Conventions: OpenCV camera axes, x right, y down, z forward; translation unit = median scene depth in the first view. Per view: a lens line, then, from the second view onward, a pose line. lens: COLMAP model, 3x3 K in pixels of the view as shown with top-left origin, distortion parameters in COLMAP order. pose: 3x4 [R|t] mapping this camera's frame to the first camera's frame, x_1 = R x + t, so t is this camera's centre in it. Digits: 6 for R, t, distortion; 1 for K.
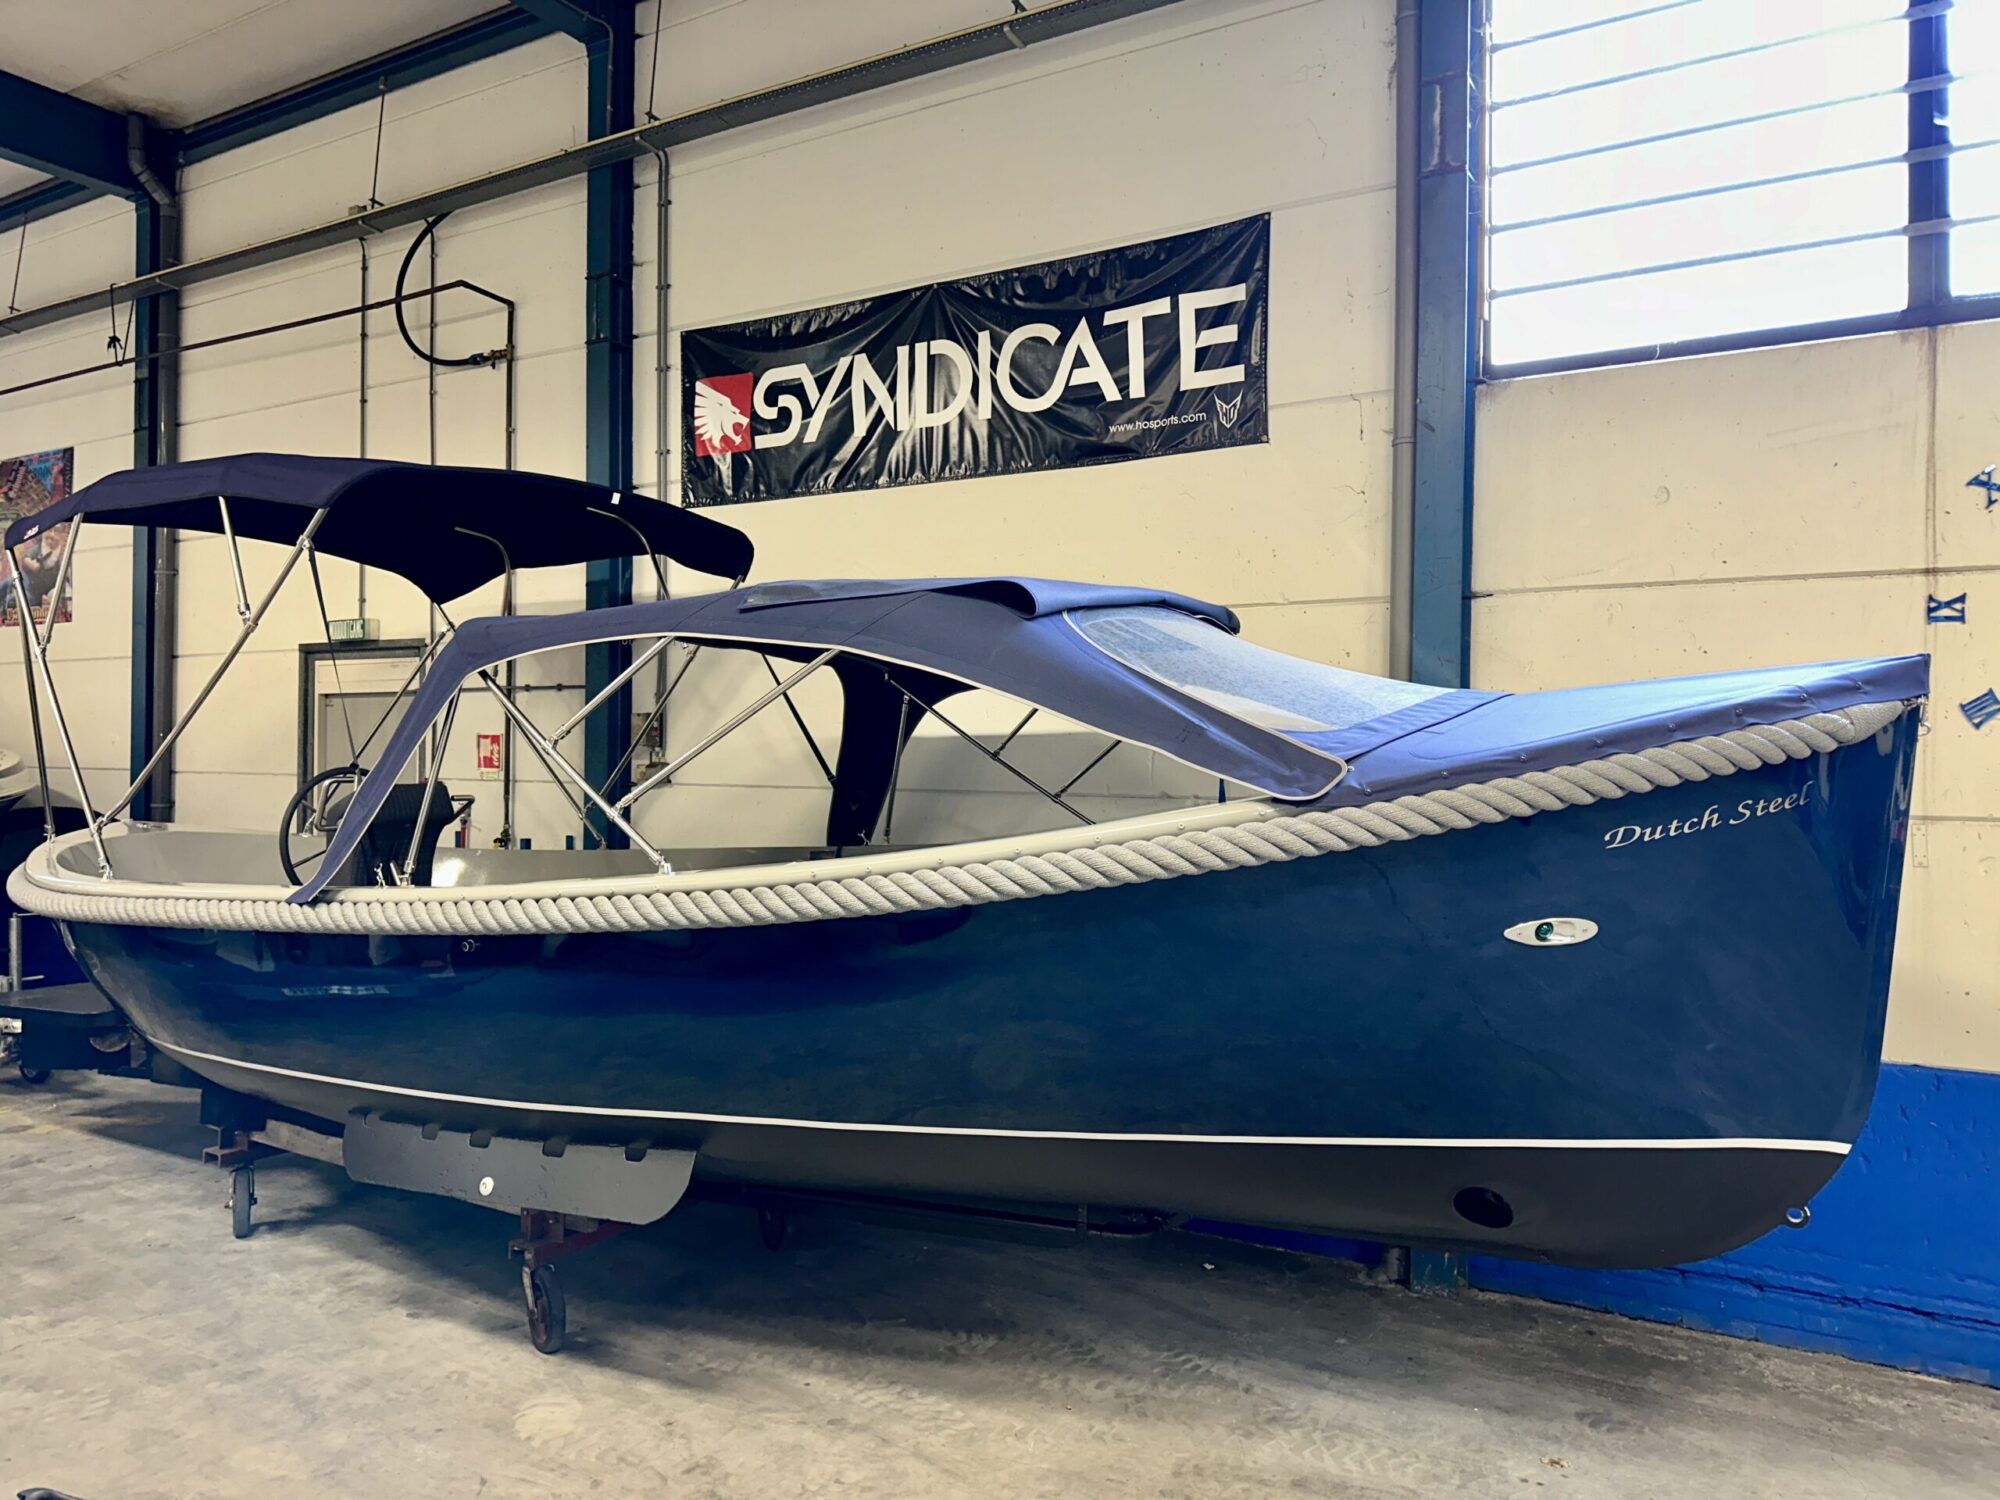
lens RADIAL K [[1408.8, 0, 981.6], [0, 1408.8, 734.8], [0, 0, 1]] dist [0.041505, -0.035211]
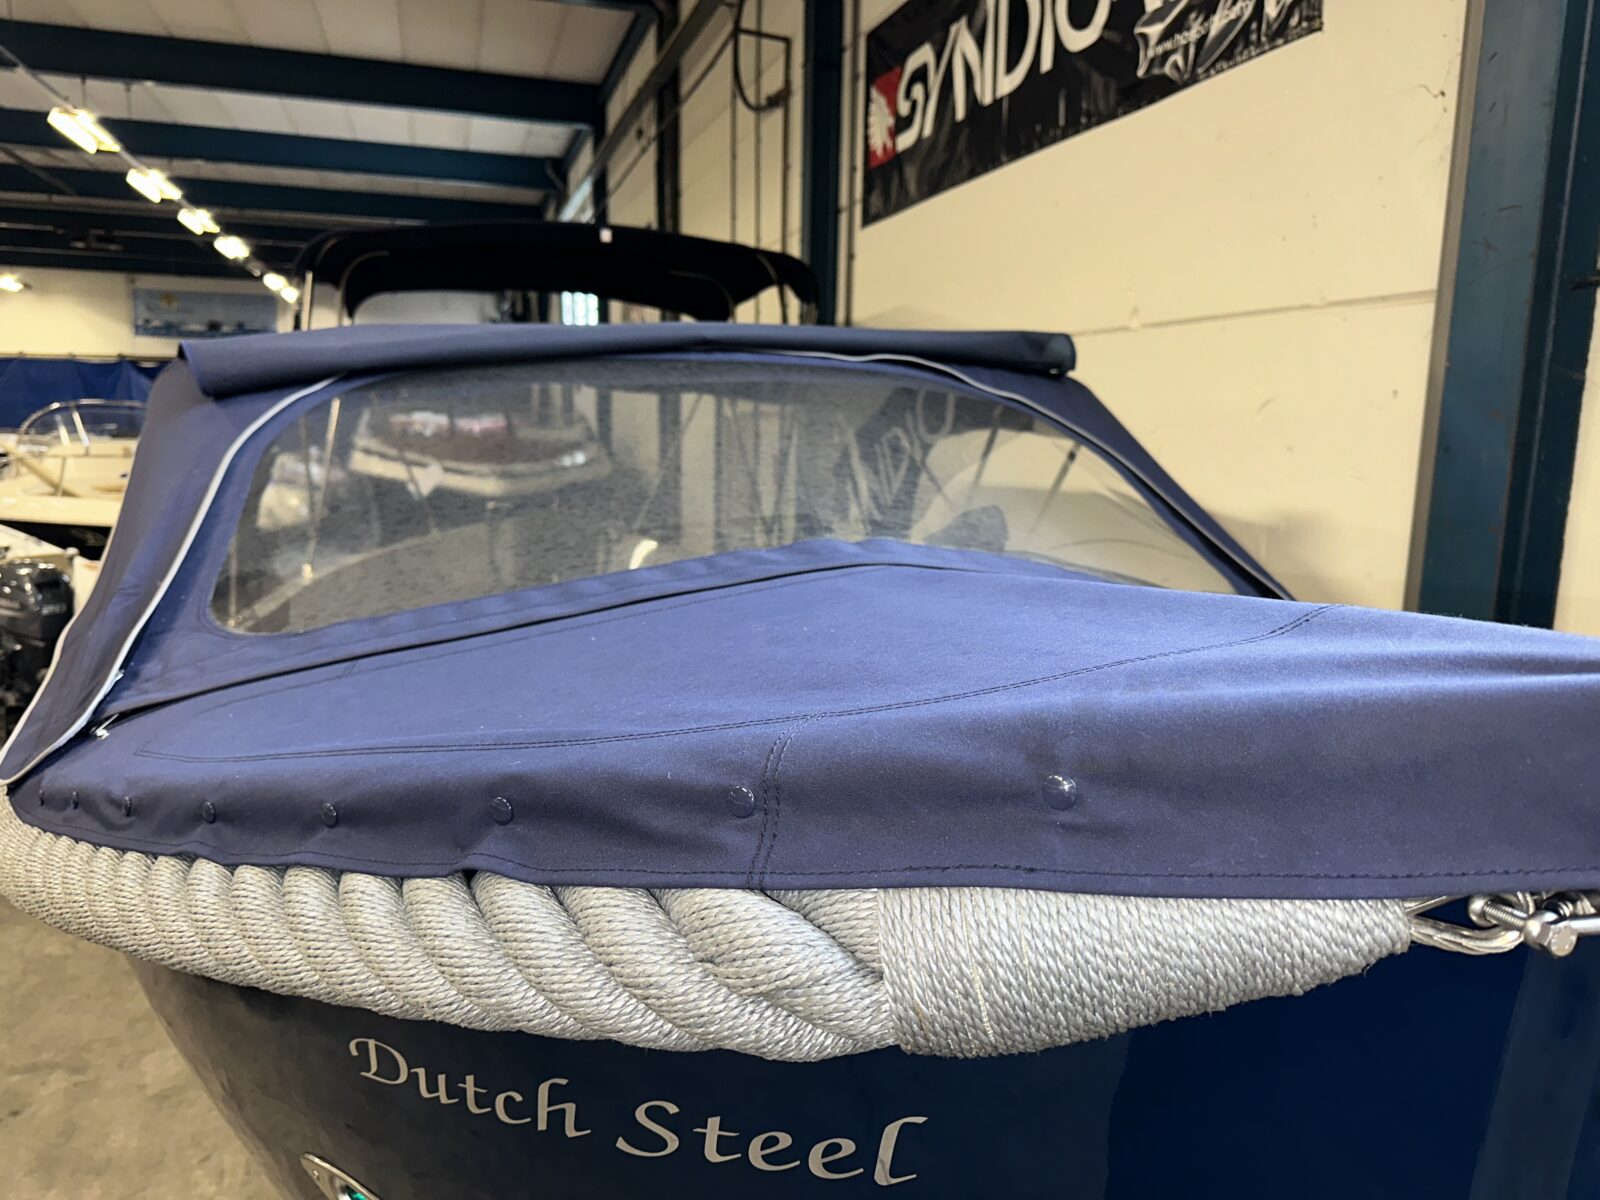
lens RADIAL K [[1127.0, 0, 803.6], [0, 1127.0, 595.4], [0, 0, 1]] dist [0.041505, -0.035211]
pose [[0.753507, 0.107655, -0.648566, 0.434937], [-0.001118, 0.986710, 0.162485, -0.055375], [0.657440, -0.121708, 0.743613, 0.540042]]
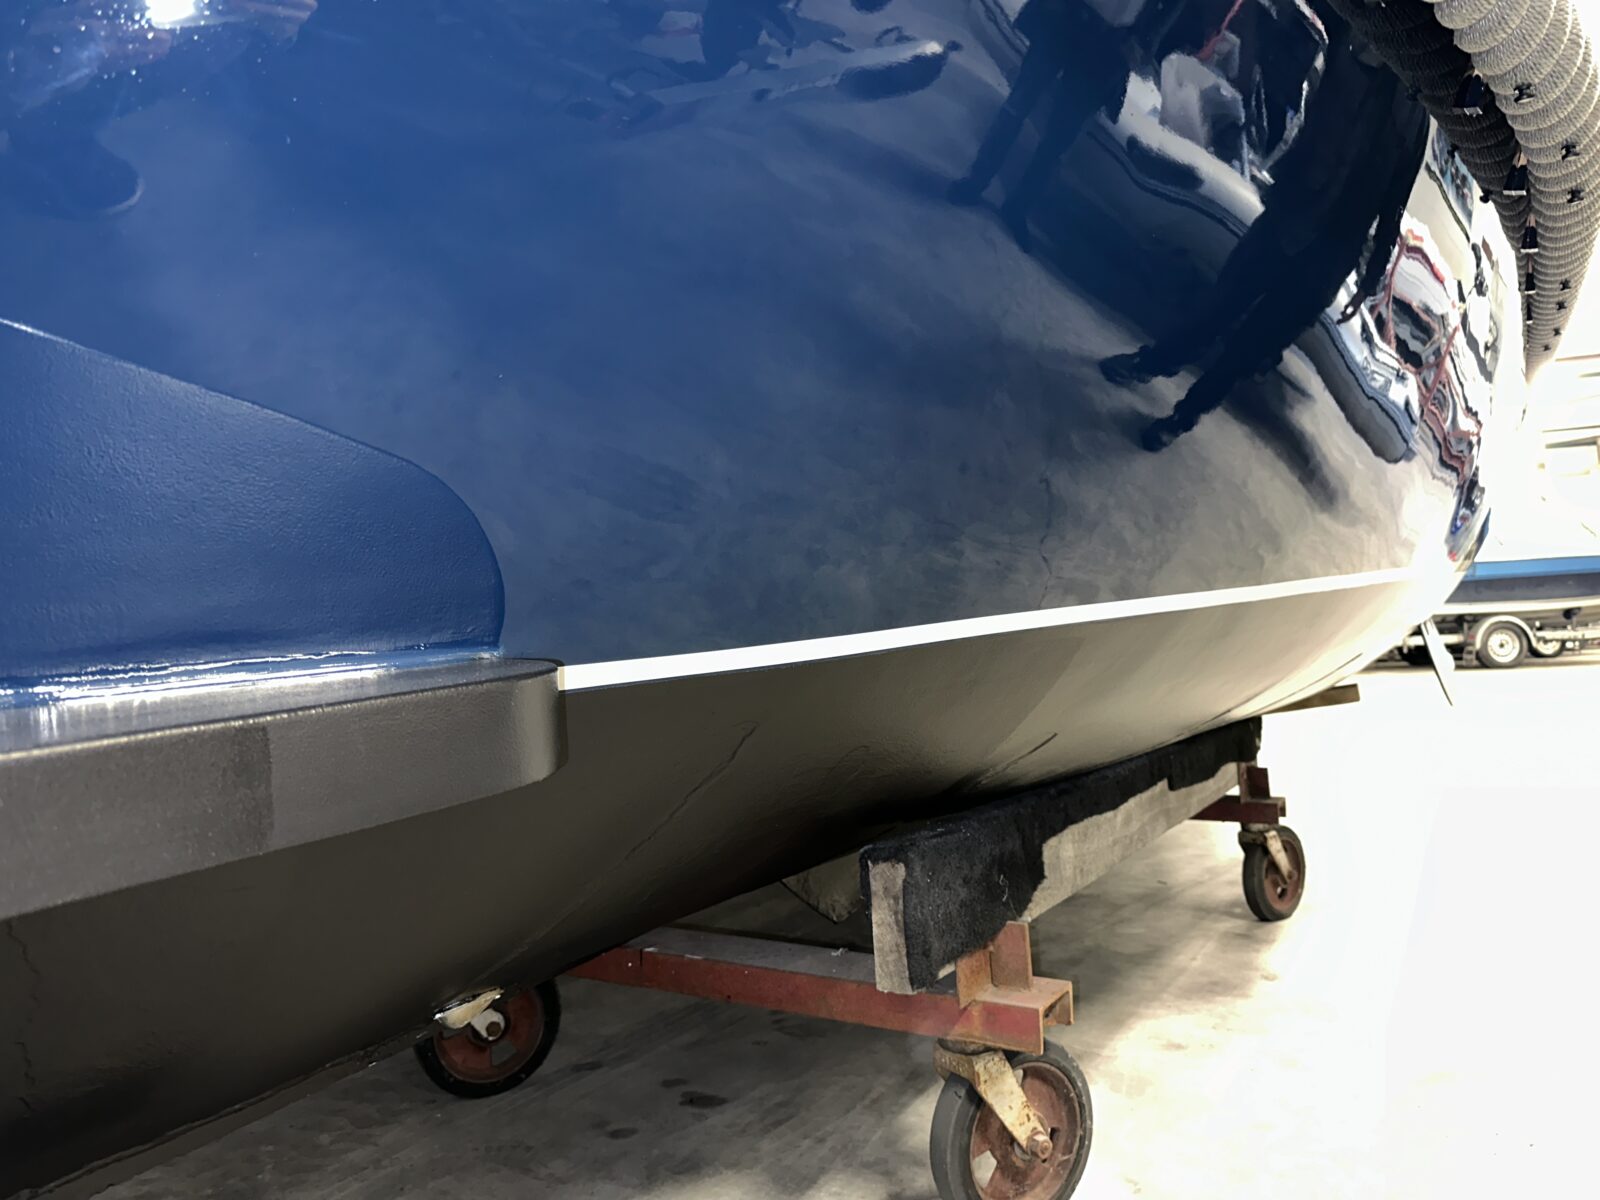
lens RADIAL K [[1127.0, 0, 803.4], [0, 1127.0, 609.8], [0, 0, 1]] dist [0.041505, -0.035211]
pose [[-0.027220, 0.023517, 0.999353, -0.920604], [0.034558, 0.999148, -0.022571, 0.245536], [-0.999032, 0.033921, -0.028009, 1.228785]]
